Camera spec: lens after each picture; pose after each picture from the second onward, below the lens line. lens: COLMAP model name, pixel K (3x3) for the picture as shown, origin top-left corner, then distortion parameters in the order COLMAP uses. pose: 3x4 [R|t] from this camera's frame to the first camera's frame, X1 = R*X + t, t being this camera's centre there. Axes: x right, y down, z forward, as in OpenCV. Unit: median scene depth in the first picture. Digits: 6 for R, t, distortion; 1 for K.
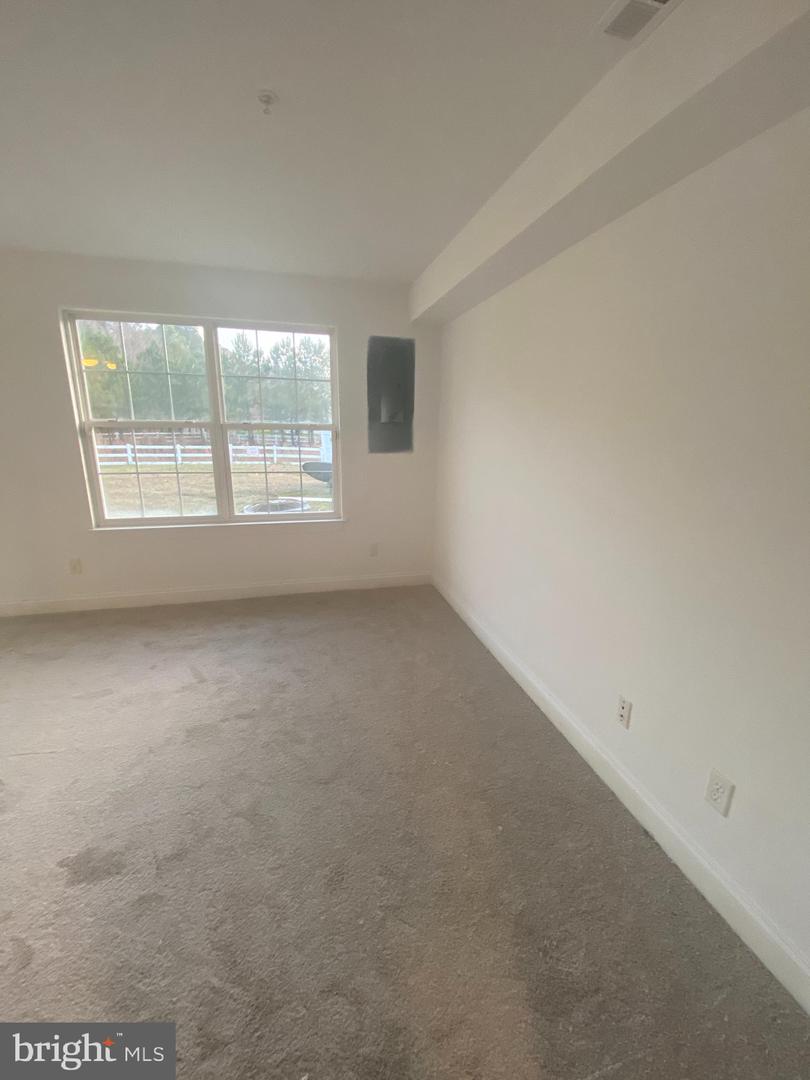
lens RADIAL K [[435.8, 0, 407.0], [0, 435.8, 539.8], [0, 0, 1]] dist [0.020445, -0.019447]
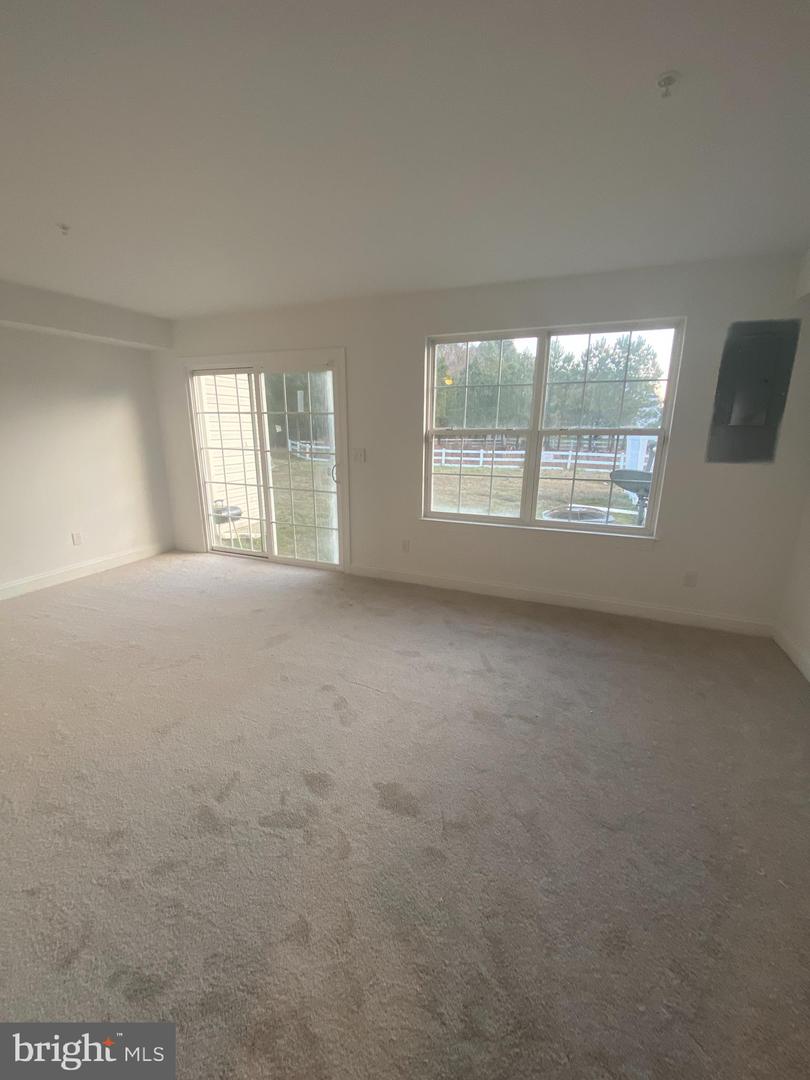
lens RADIAL K [[435.8, 0, 404.8], [0, 435.8, 540.3], [0, 0, 1]] dist [0.020445, -0.019447]
pose [[0.802534, 0.137439, -0.580559, -0.048749], [-0.143478, 0.989006, 0.035796, -0.001201], [0.579097, 0.054569, 0.813431, -0.003969]]
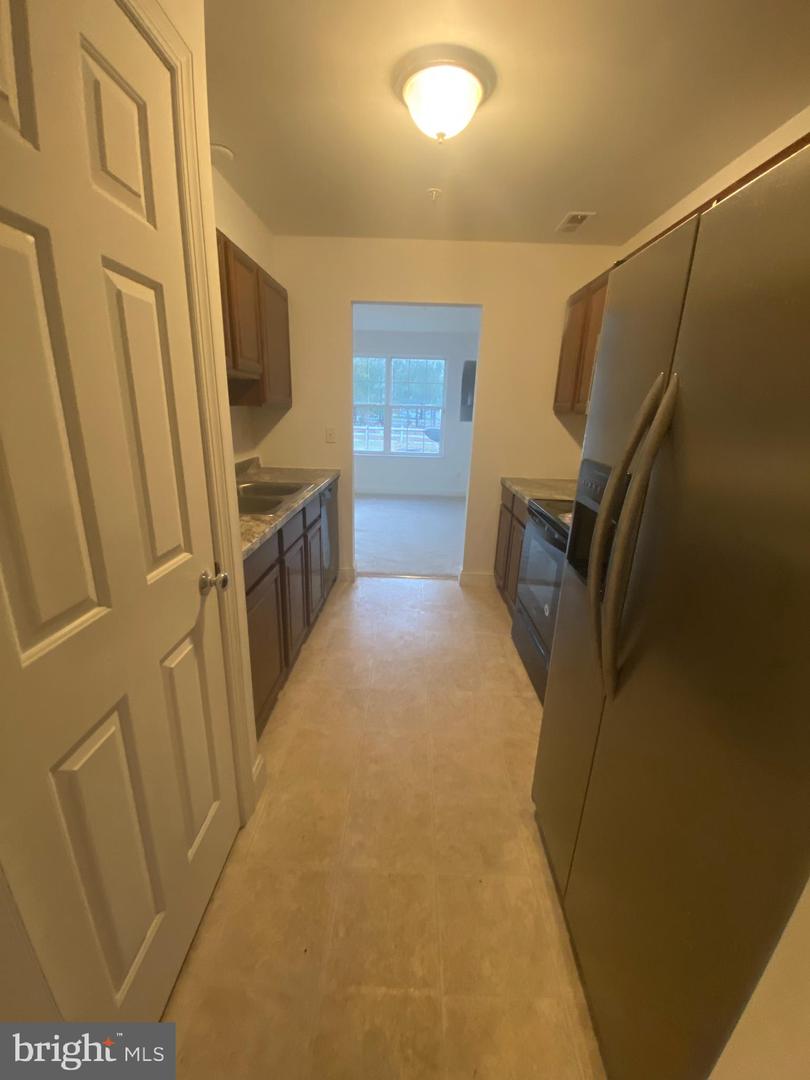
lens RADIAL K [[435.8, 0, 406.2], [0, 435.8, 541.1], [0, 0, 1]] dist [0.020445, -0.019447]
pose [[0.963060, 0.087213, -0.254773, 0.272718], [-0.078592, 0.995942, 0.043843, 0.317362], [0.257562, -0.022201, 0.966007, -1.137540]]
